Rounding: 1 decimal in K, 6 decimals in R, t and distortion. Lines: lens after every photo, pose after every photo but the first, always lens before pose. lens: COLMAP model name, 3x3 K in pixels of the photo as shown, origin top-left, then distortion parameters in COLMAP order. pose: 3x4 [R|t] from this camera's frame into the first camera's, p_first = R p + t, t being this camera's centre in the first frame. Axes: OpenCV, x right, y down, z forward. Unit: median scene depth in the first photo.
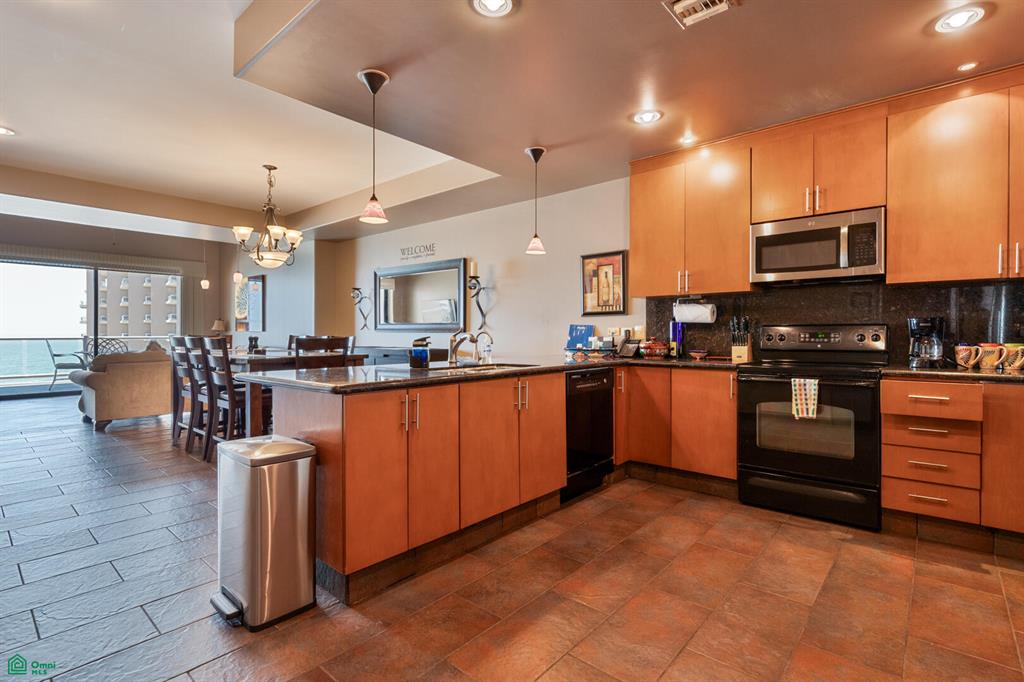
lens RADIAL K [[487.9, 0, 517.9], [0, 487.9, 334.4], [0, 0, 1]] dist [0.000748, -0.001311]
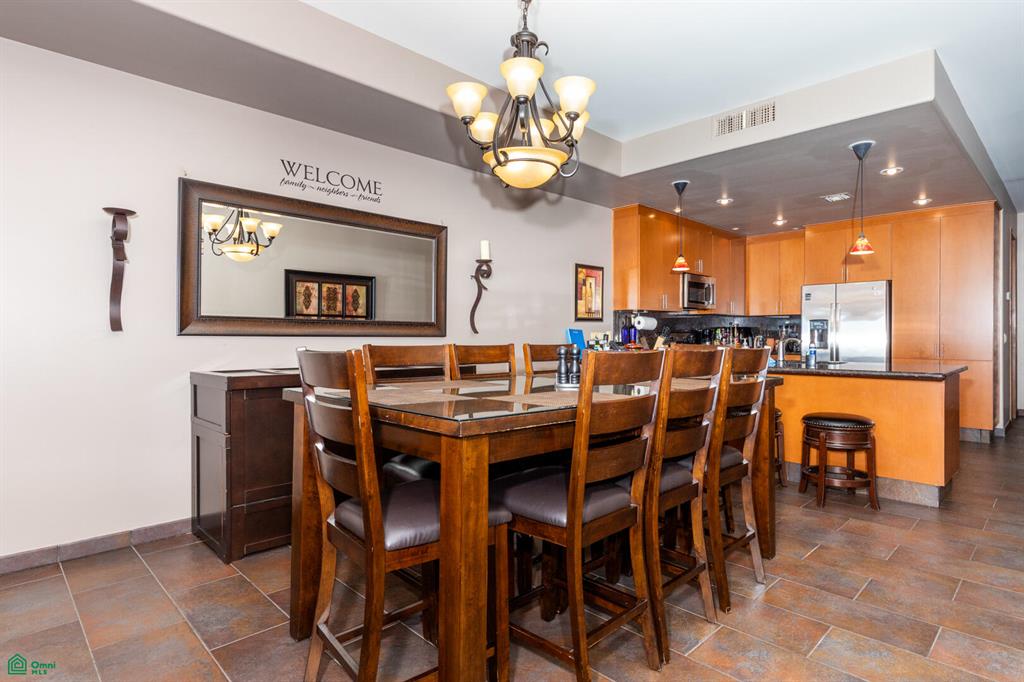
lens RADIAL K [[617.7, 0, 512.0], [0, 617.7, 341.0], [0, 0, 1]] dist [0.041302, 0.000283]
pose [[0.033667, -0.006039, 0.999415, -1.617520], [0.005433, 0.999968, 0.005859, -0.005094], [-0.999418, 0.005232, 0.033699, 1.476142]]
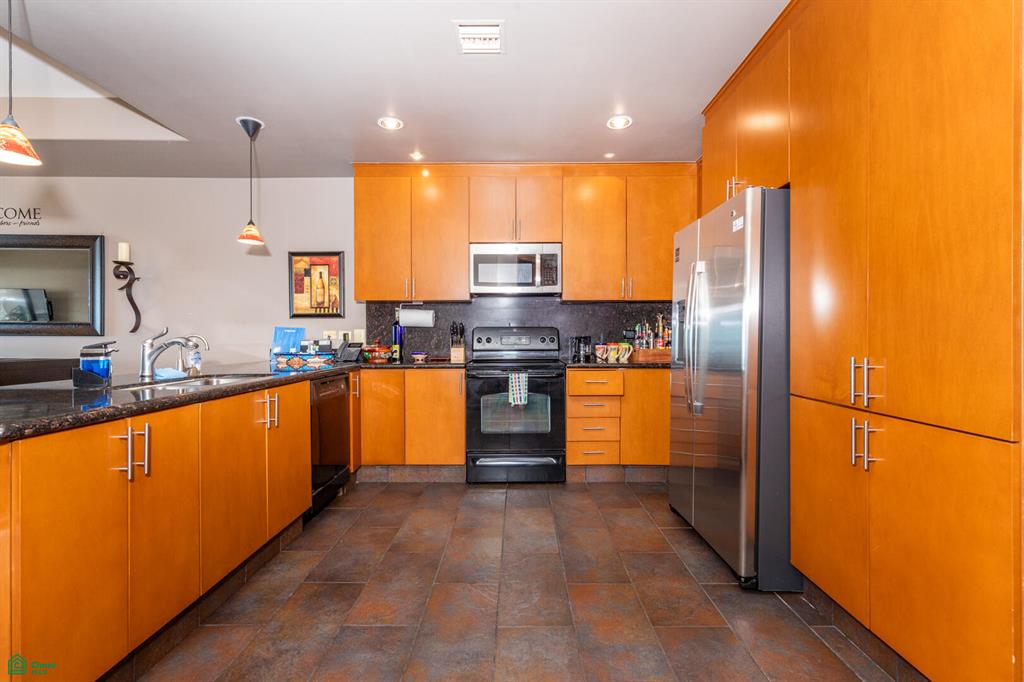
lens RADIAL K [[457.3, 0, 516.4], [0, 457.3, 337.8], [0, 0, 1]] dist [0.003407, 0.000276]
pose [[0.760629, -0.001718, 0.649185, -0.140308], [0.002300, 0.999997, -0.000048, 0.000962], [-0.649183, 0.001529, 0.760630, 0.097483]]
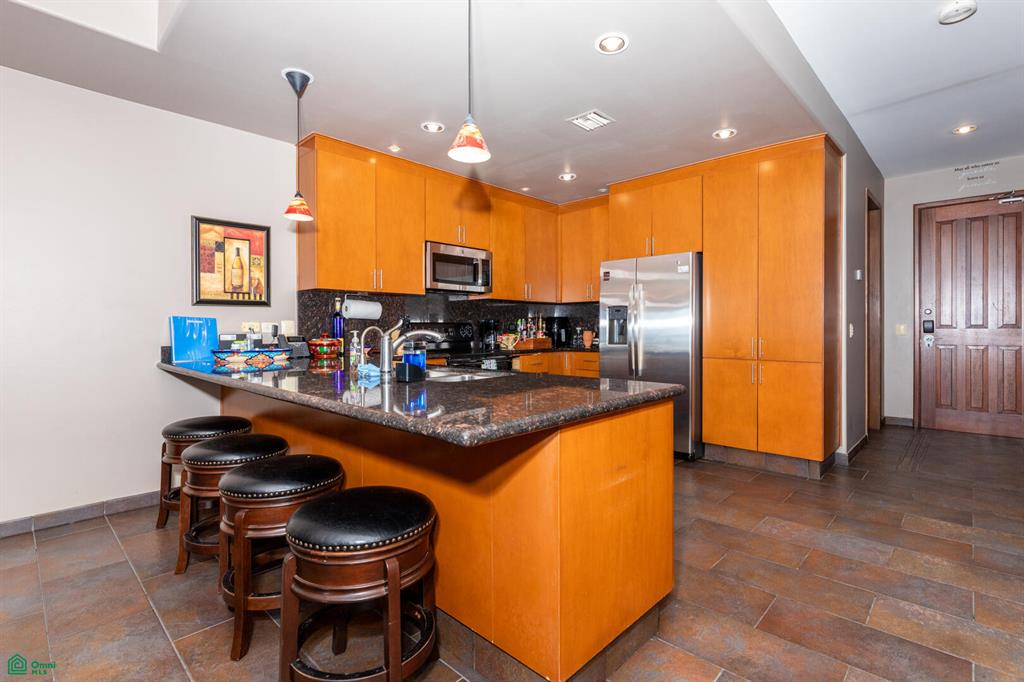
lens RADIAL K [[487.9, 0, 517.9], [0, 487.9, 334.4], [0, 0, 1]] dist [0.000748, -0.001311]
pose [[0.048362, -0.009115, 0.998788, -0.723697], [0.004538, 0.999950, 0.008906, 0.001209], [-0.998820, 0.004102, 0.048401, 0.690832]]
